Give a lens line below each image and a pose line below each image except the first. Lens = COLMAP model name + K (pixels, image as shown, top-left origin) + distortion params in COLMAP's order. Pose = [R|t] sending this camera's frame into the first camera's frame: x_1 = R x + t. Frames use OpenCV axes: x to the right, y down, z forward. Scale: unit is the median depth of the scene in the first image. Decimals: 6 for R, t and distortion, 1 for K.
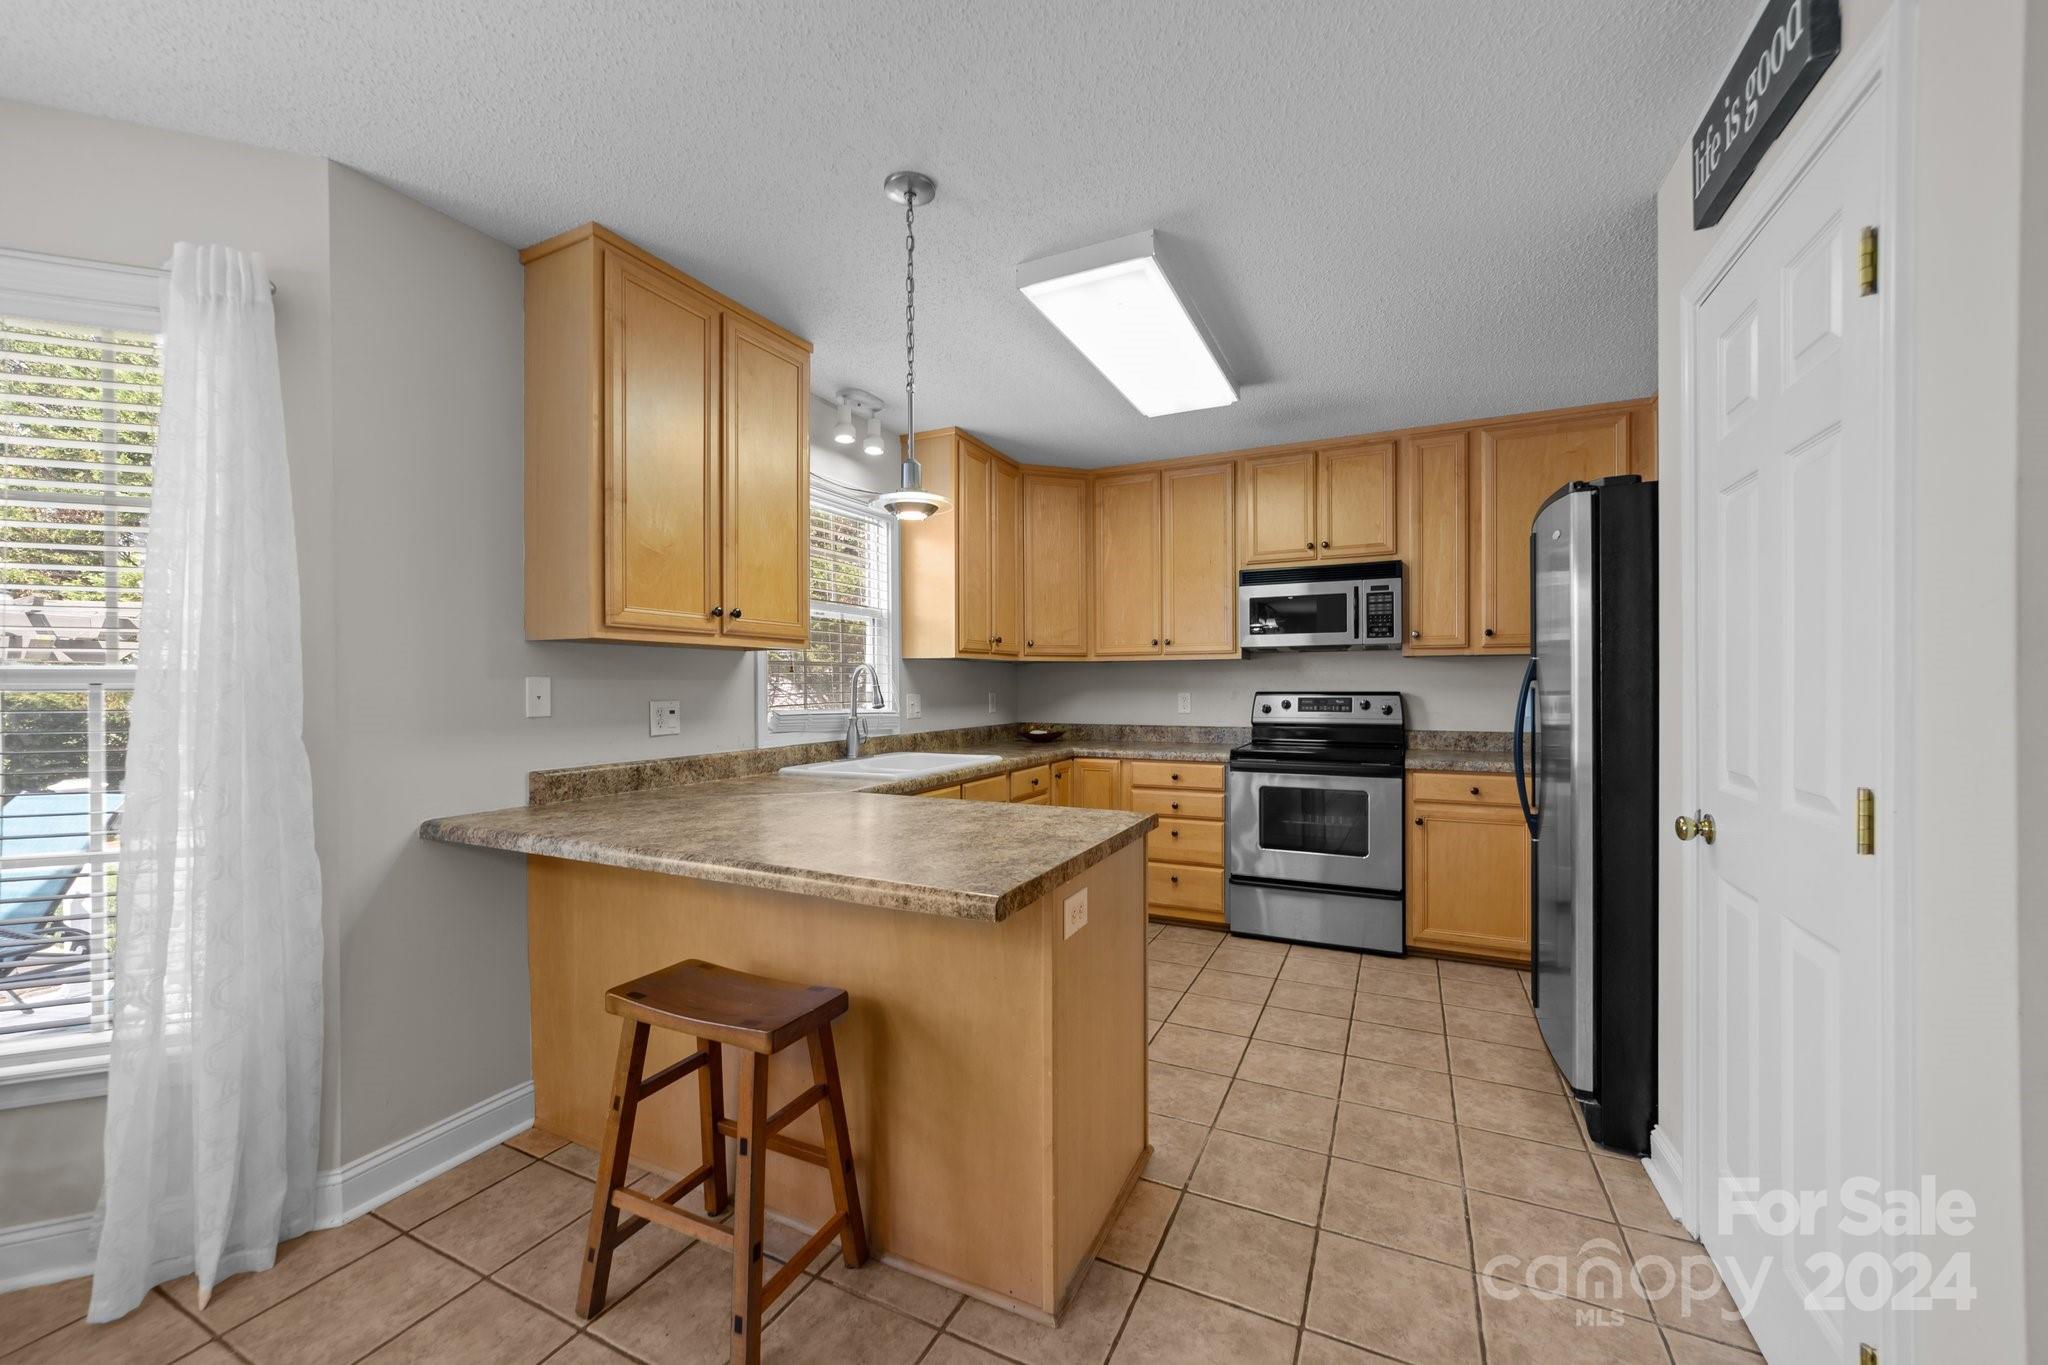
lens RADIAL K [[790.9, 0, 1024.0], [0, 790.9, 687.8], [0, 0, 1]] dist [-0.017967, 0.008428]
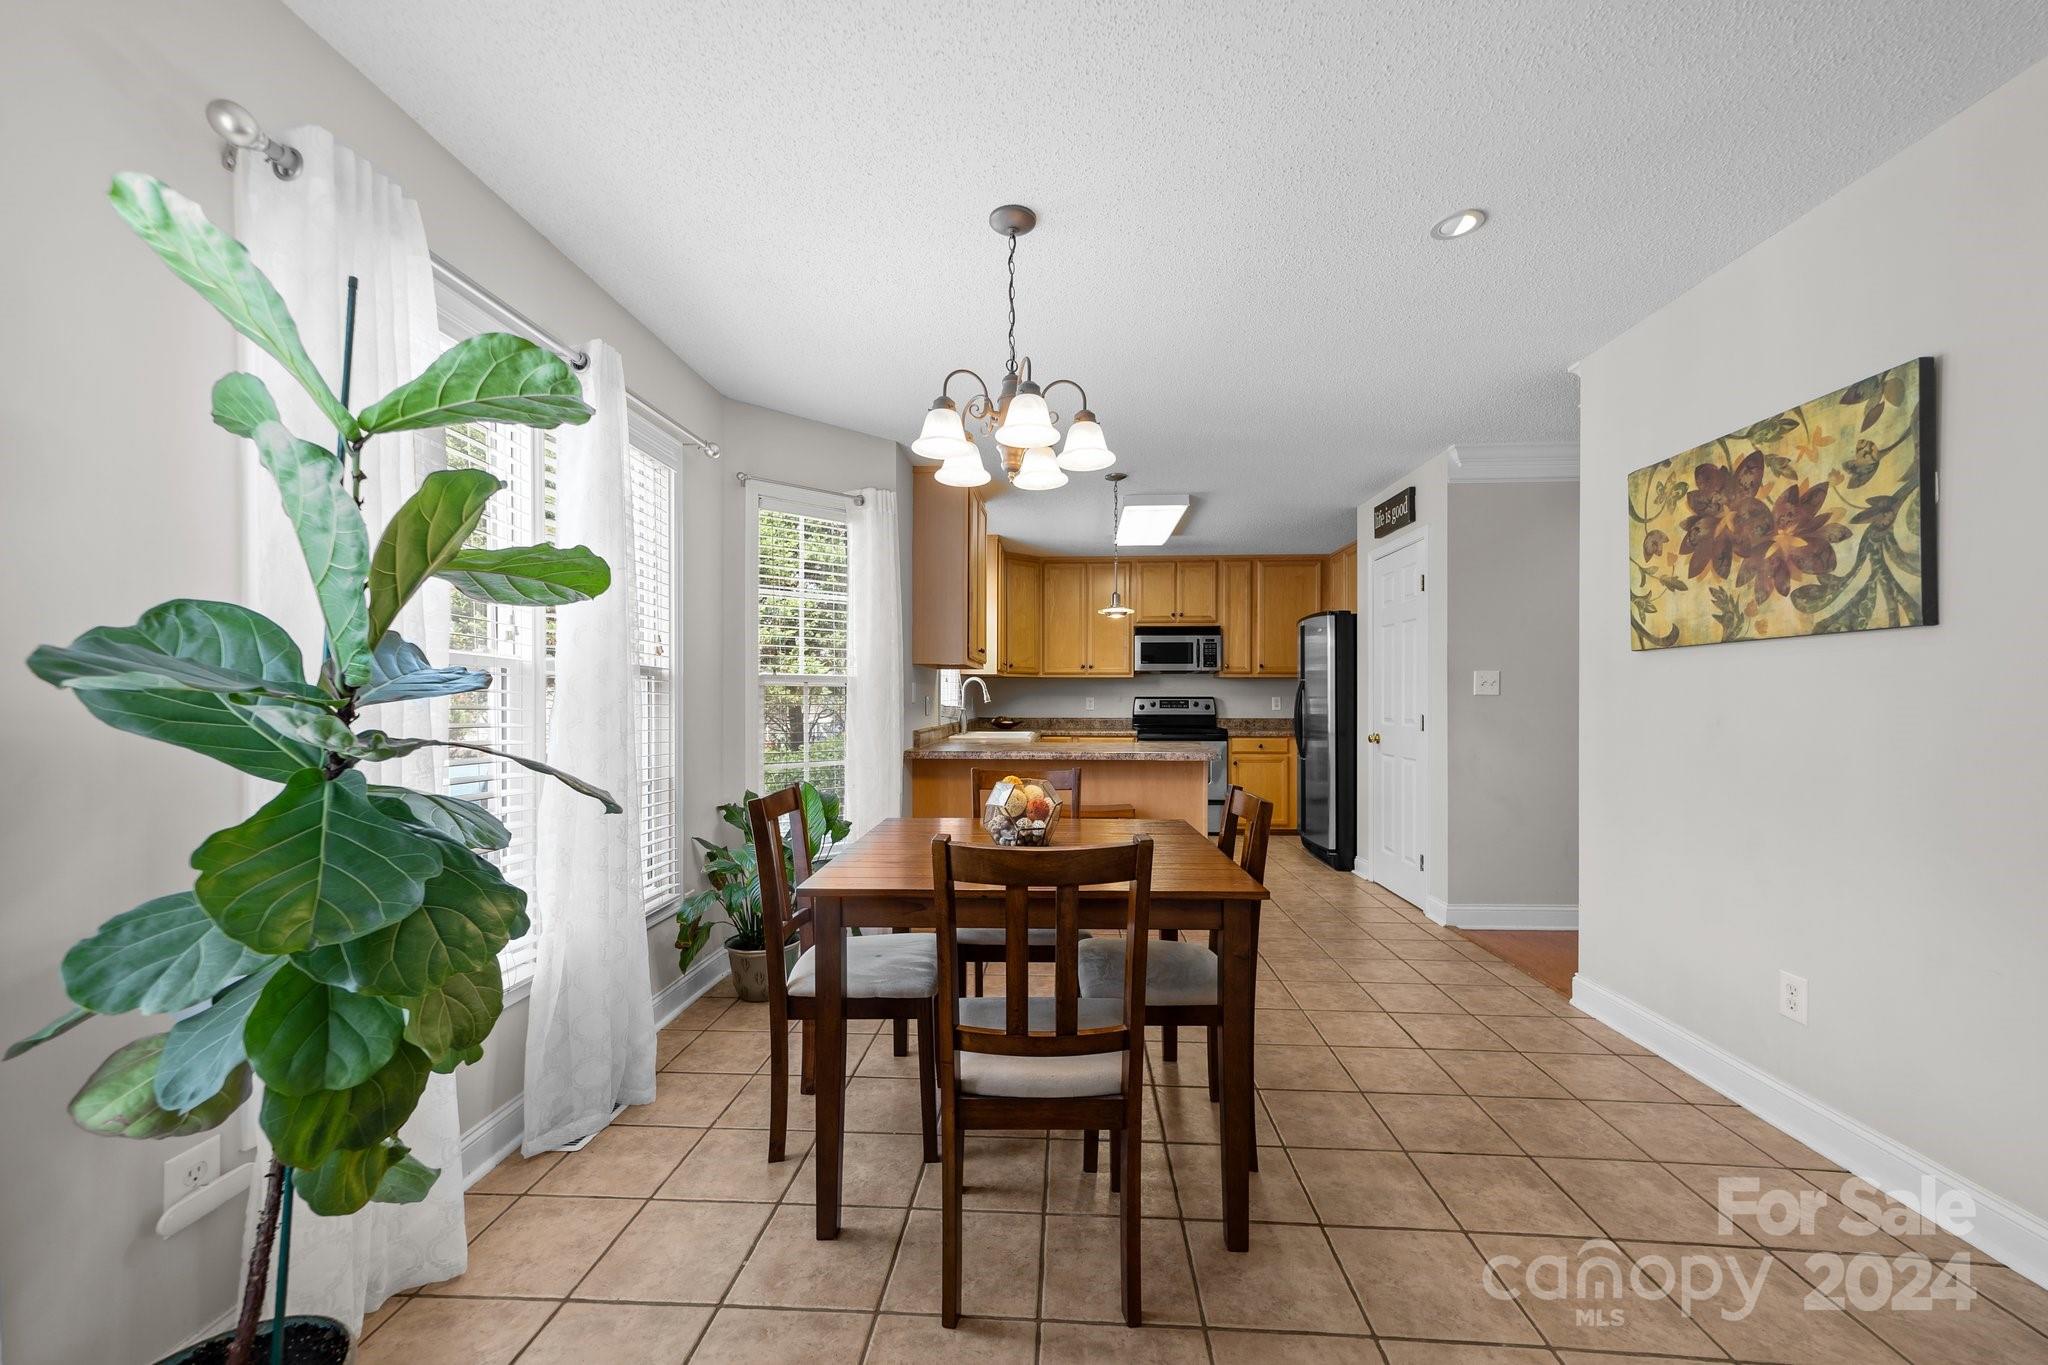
lens RADIAL K [[790.9, 0, 1021.4], [0, 790.9, 696.7], [0, 0, 1]] dist [-0.017967, 0.008428]
pose [[0.924232, 0.004708, 0.381802, -0.670561], [-0.001584, 0.999963, -0.008495, 0.022320], [-0.381827, 0.007247, 0.924205, -0.550410]]
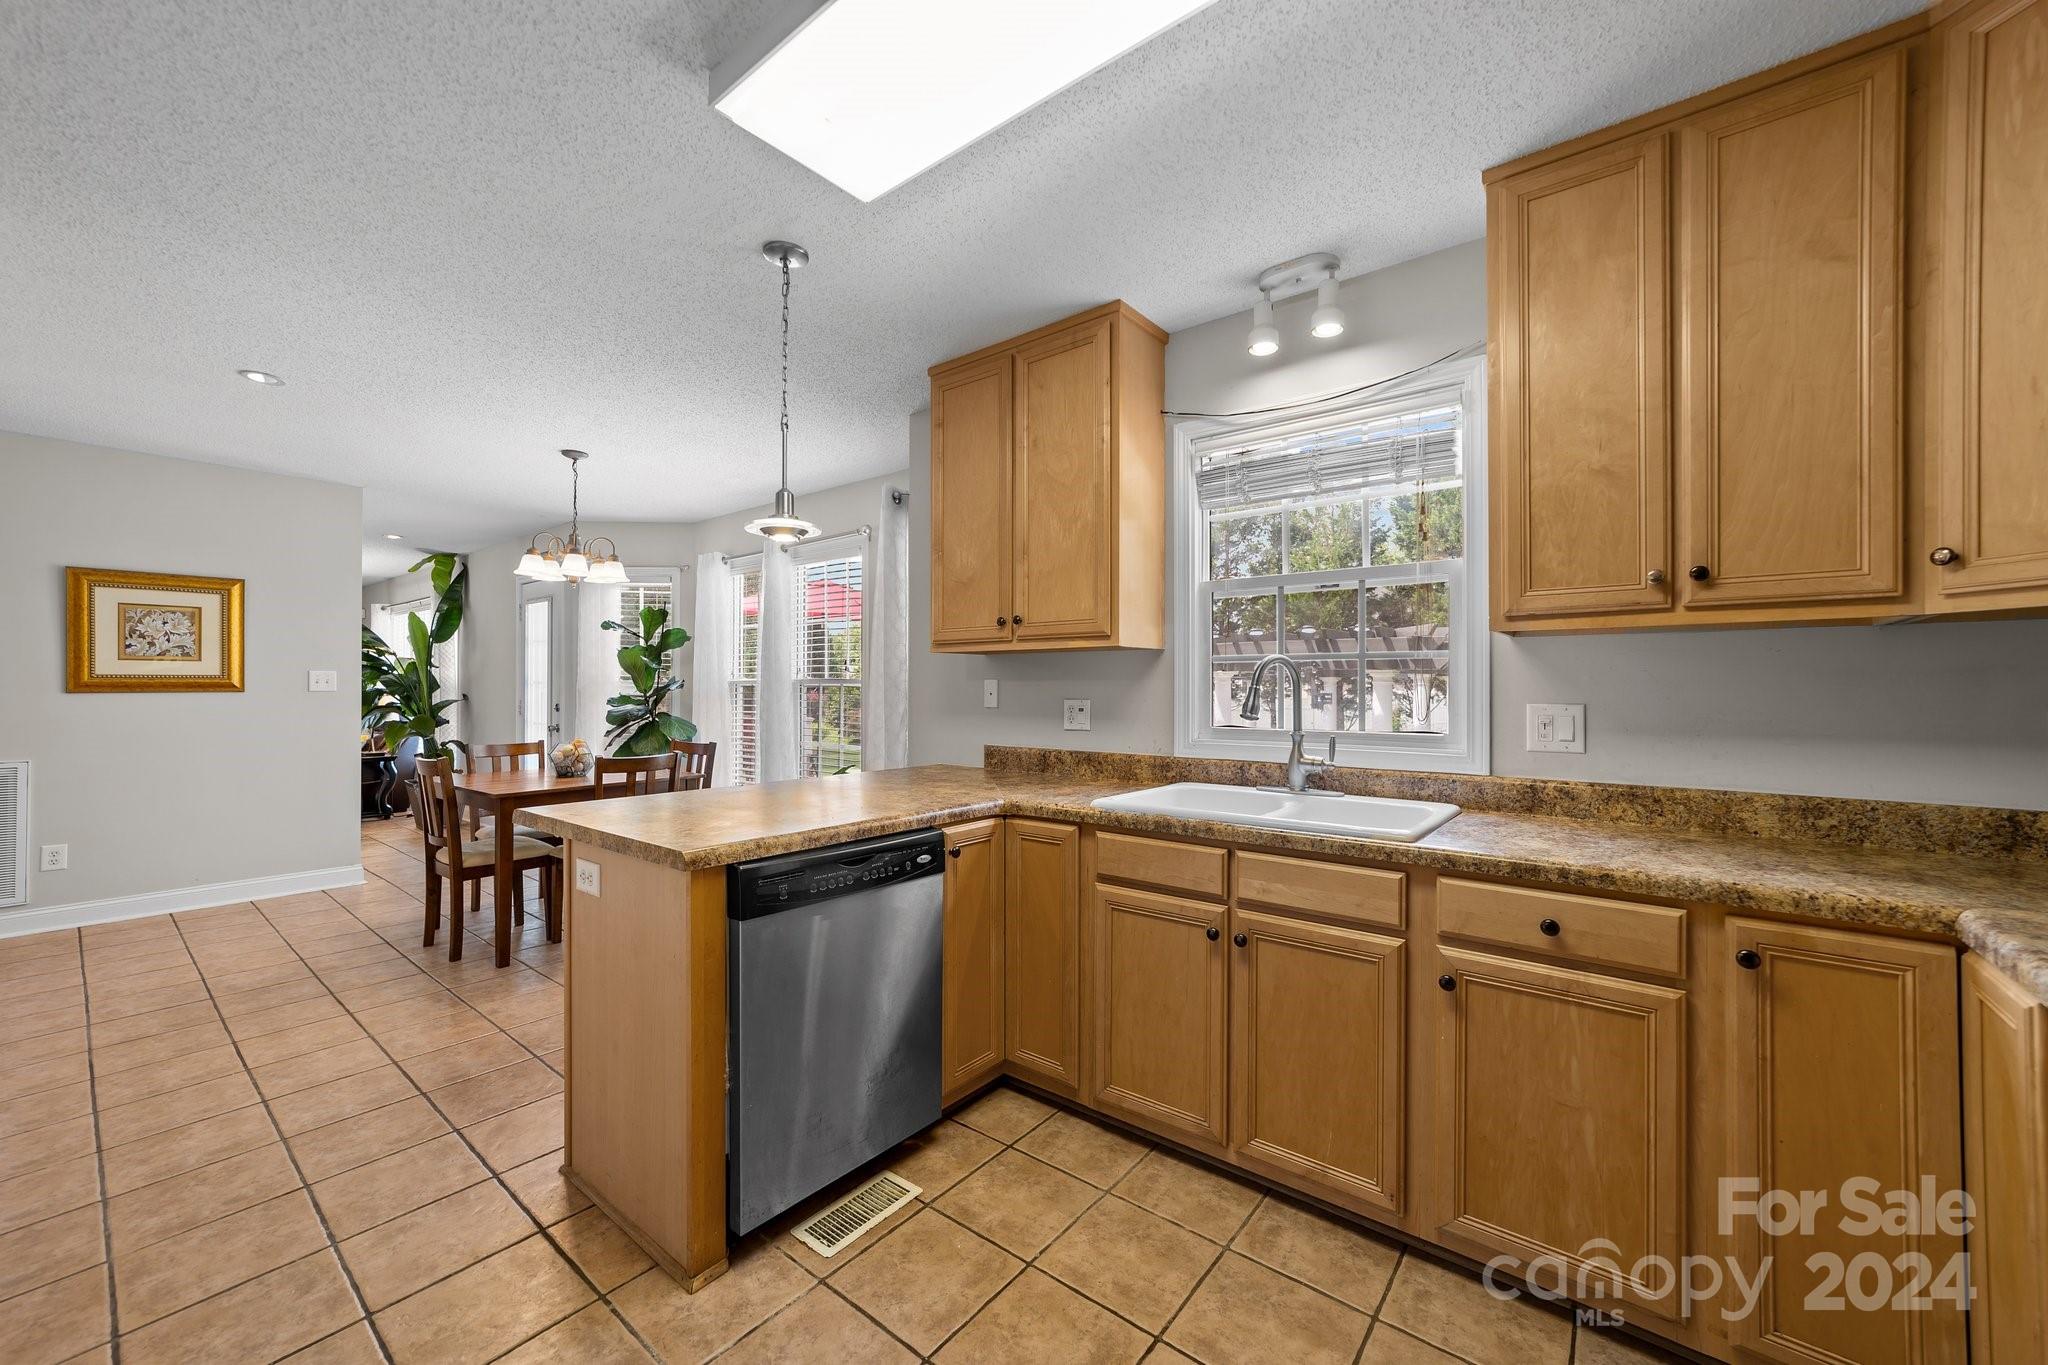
lens RADIAL K [[790.9, 0, 1019.6], [0, 790.9, 685.6], [0, 0, 1]] dist [-0.017967, 0.008428]
pose [[-0.225769, 0.000717, -0.974181, 0.460859], [-0.006107, 0.999979, 0.002152, -0.003351], [0.974162, 0.006435, -0.225760, 0.817494]]
